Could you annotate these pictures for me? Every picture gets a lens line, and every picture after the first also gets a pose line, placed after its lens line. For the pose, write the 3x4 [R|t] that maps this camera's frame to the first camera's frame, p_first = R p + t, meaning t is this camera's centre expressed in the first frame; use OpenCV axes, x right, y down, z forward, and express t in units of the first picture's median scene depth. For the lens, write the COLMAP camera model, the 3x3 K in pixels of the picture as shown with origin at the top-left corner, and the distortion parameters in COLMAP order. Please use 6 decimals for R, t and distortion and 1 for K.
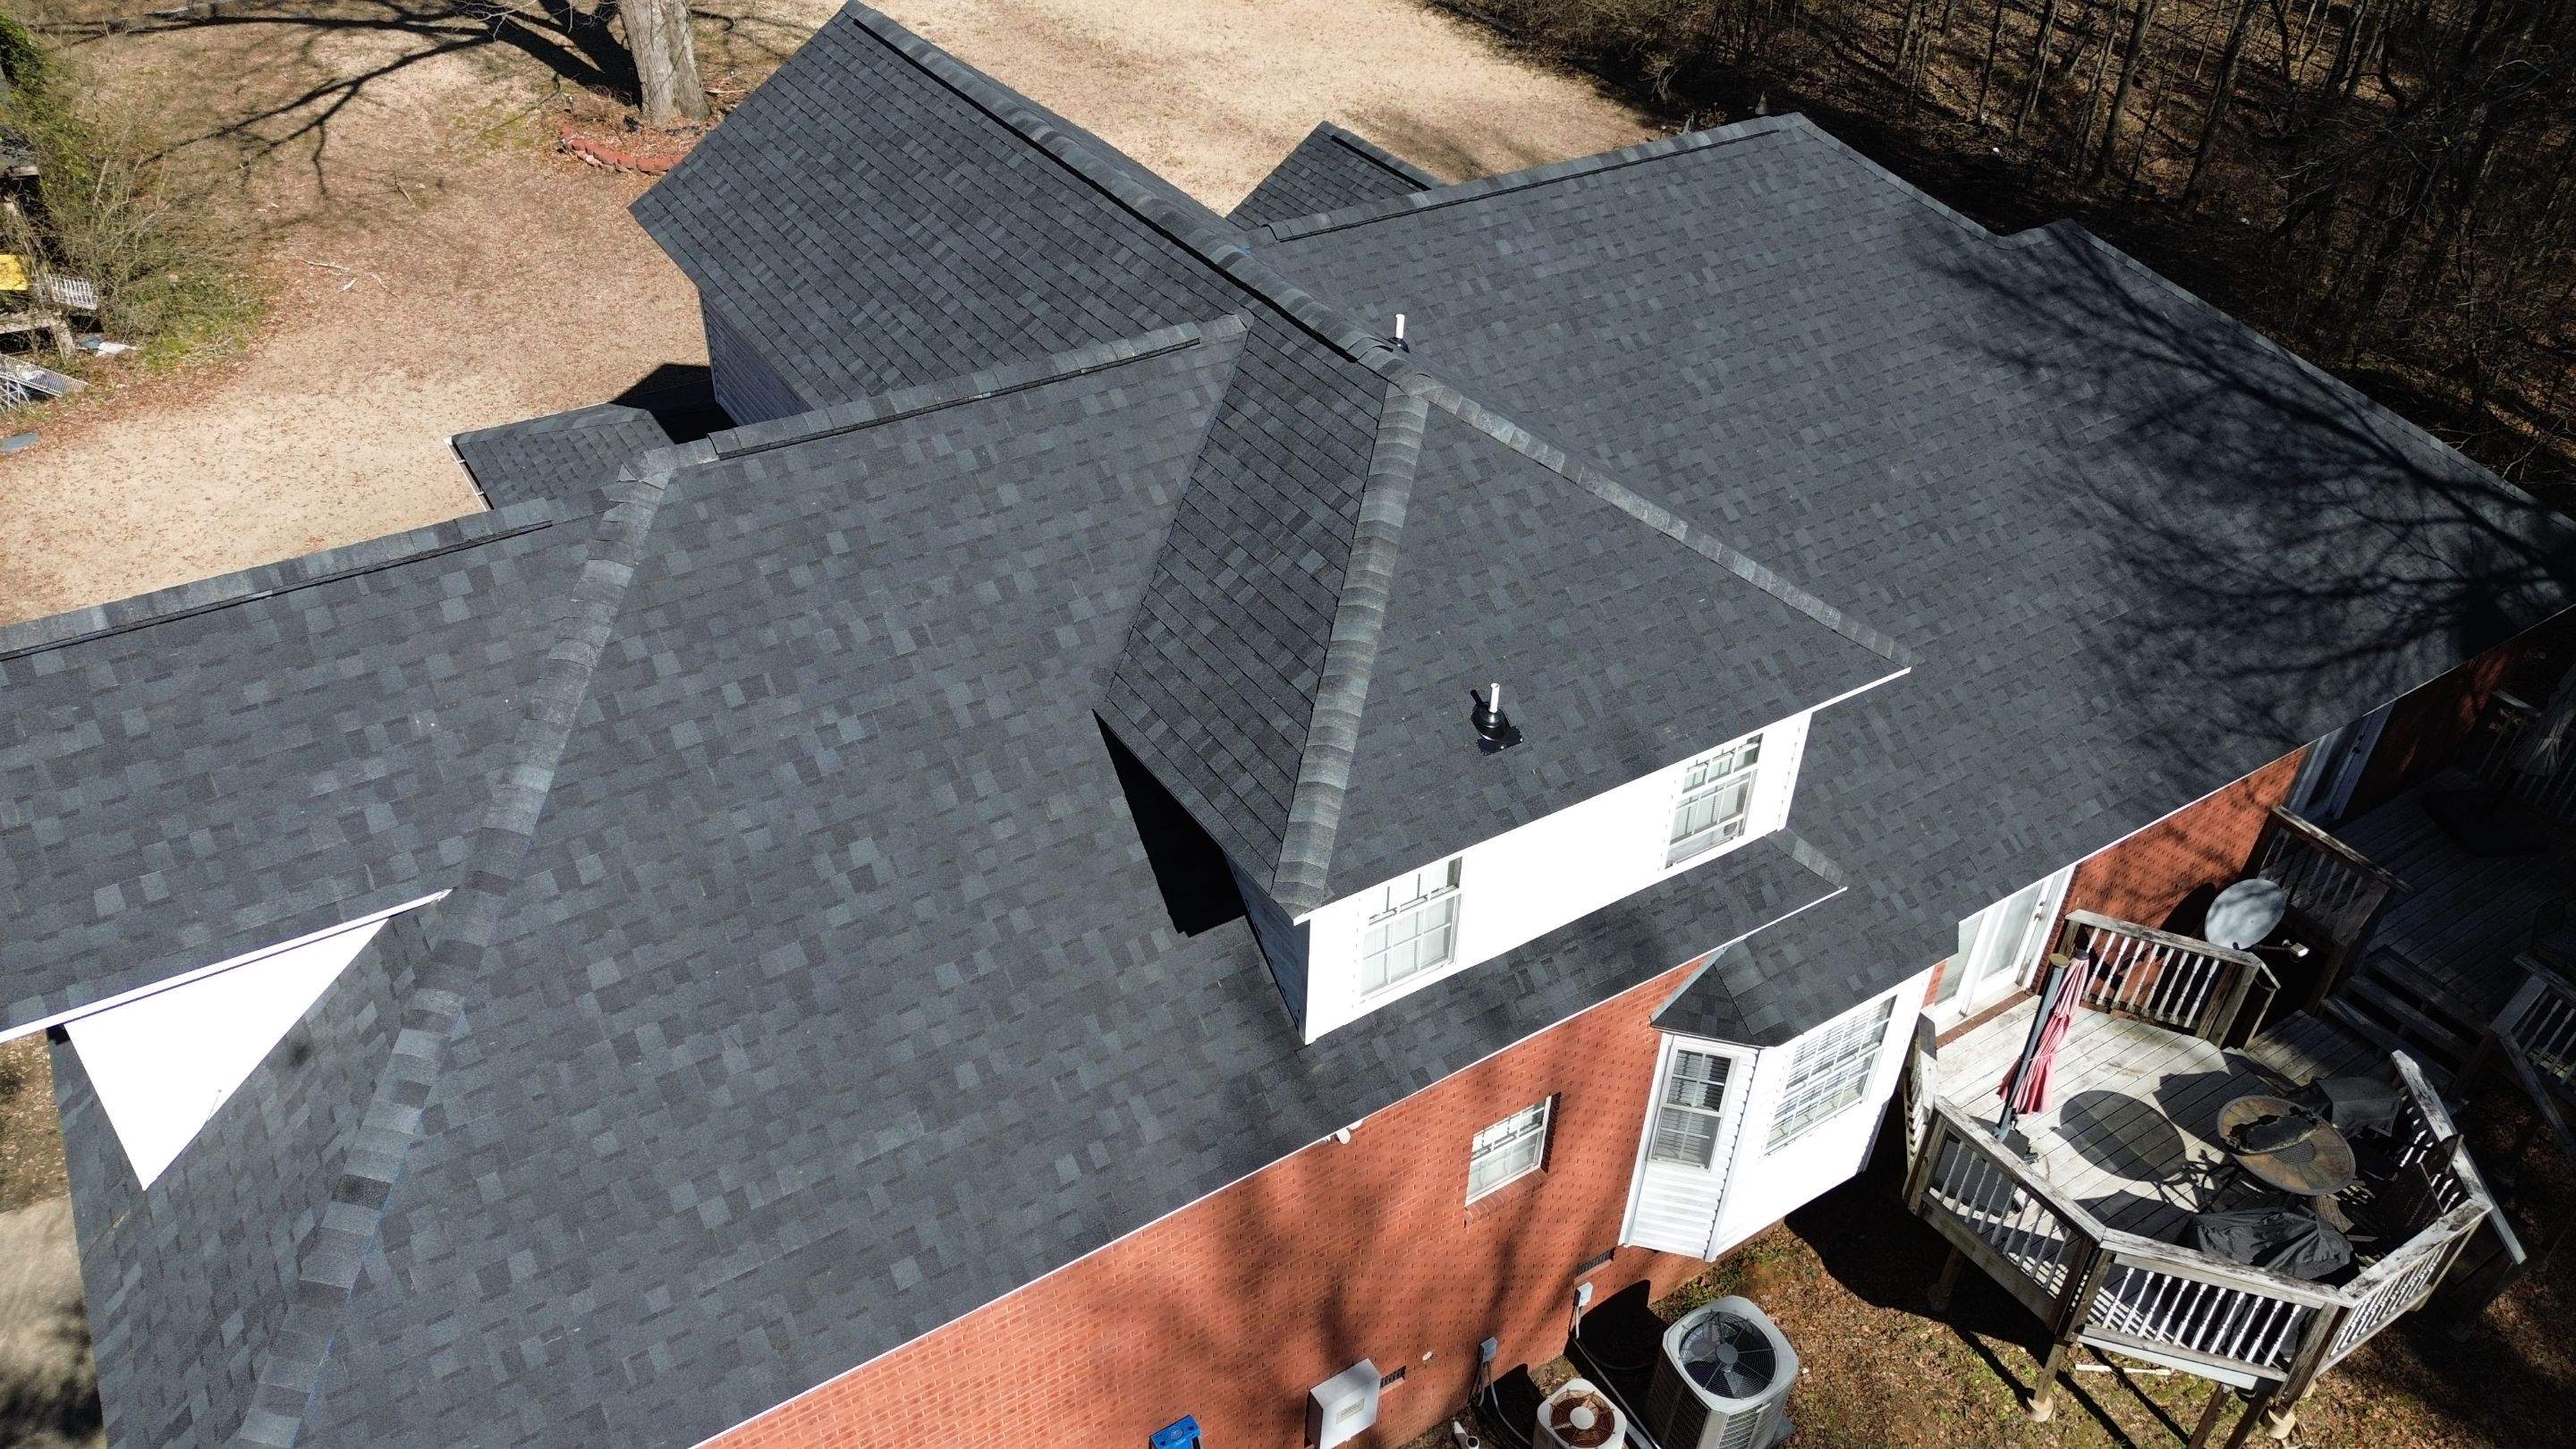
lens RADIAL K [[1818.6, 0, 1298.9], [0, 1818.6, 733.3], [0, 0, 1]] dist [0.062759, -0.058727]
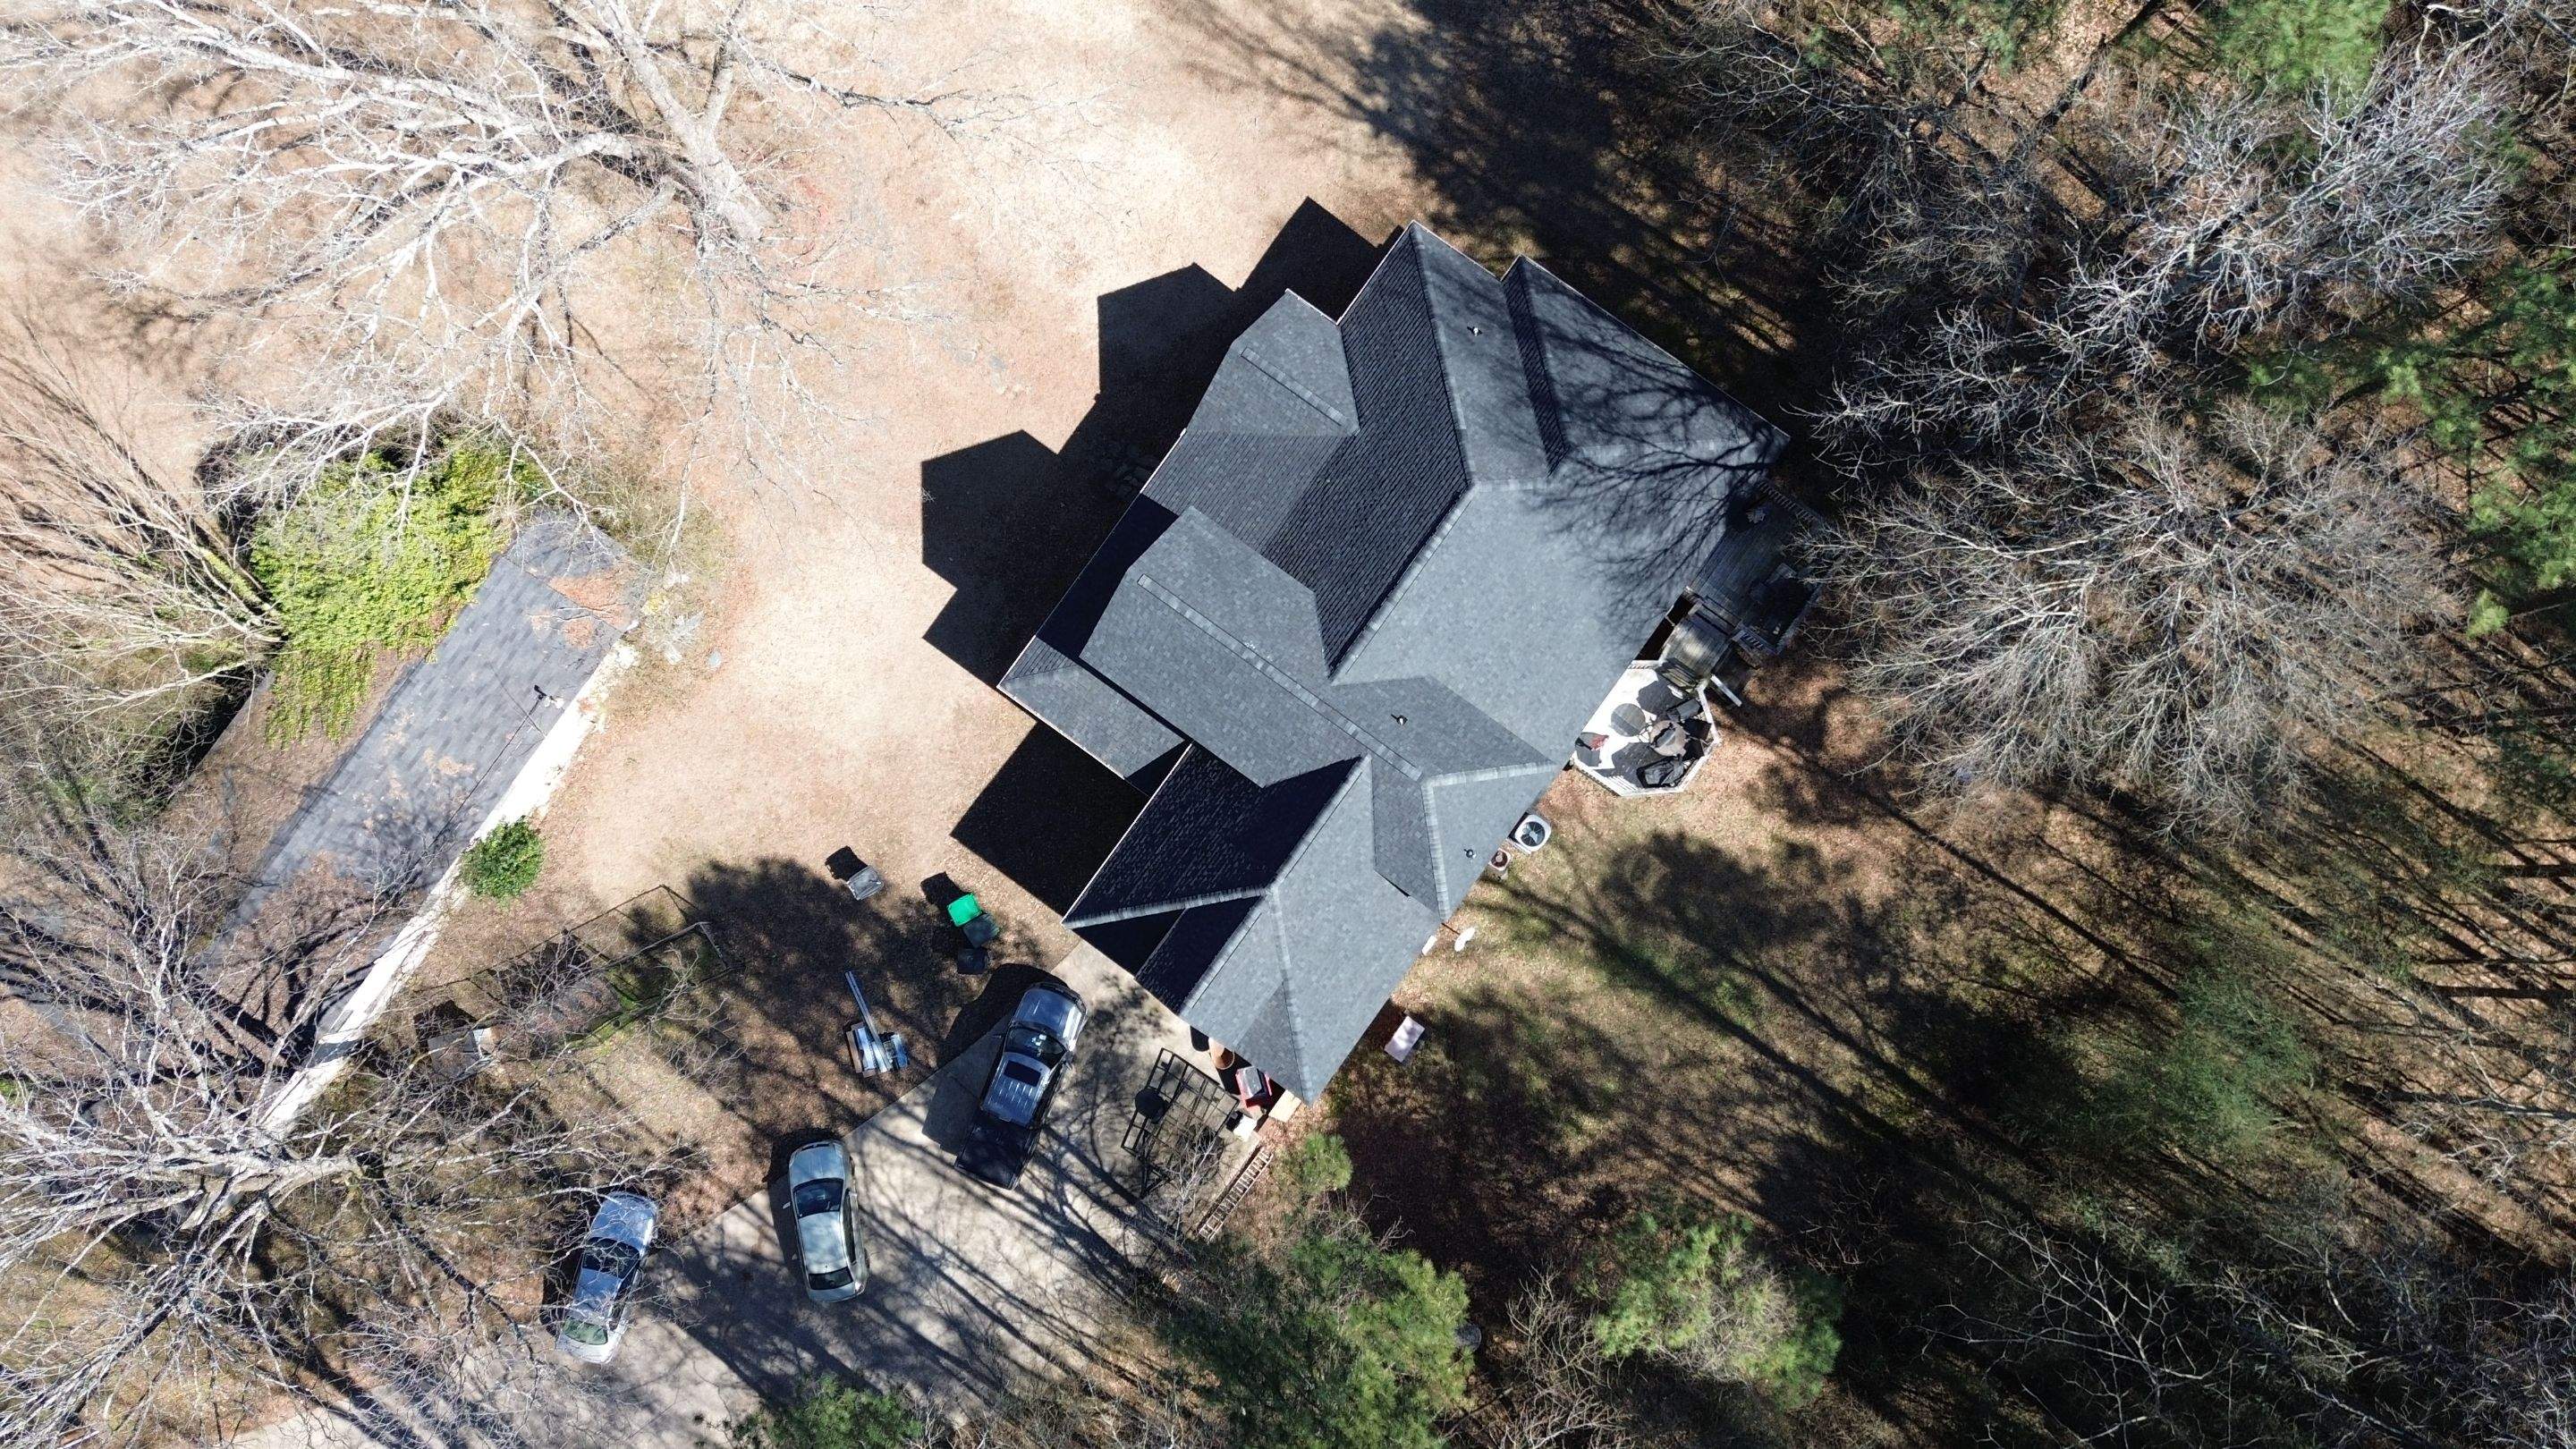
lens RADIAL K [[1818.6, 0, 1290.6], [0, 1818.6, 724.2], [0, 0, 1]] dist [0.062759, -0.058727]
pose [[0.931350, -0.363794, -0.015545, -0.102585], [0.257250, 0.627173, 0.735171, -3.199793], [-0.257701, -0.688700, 0.677703, -1.472919]]
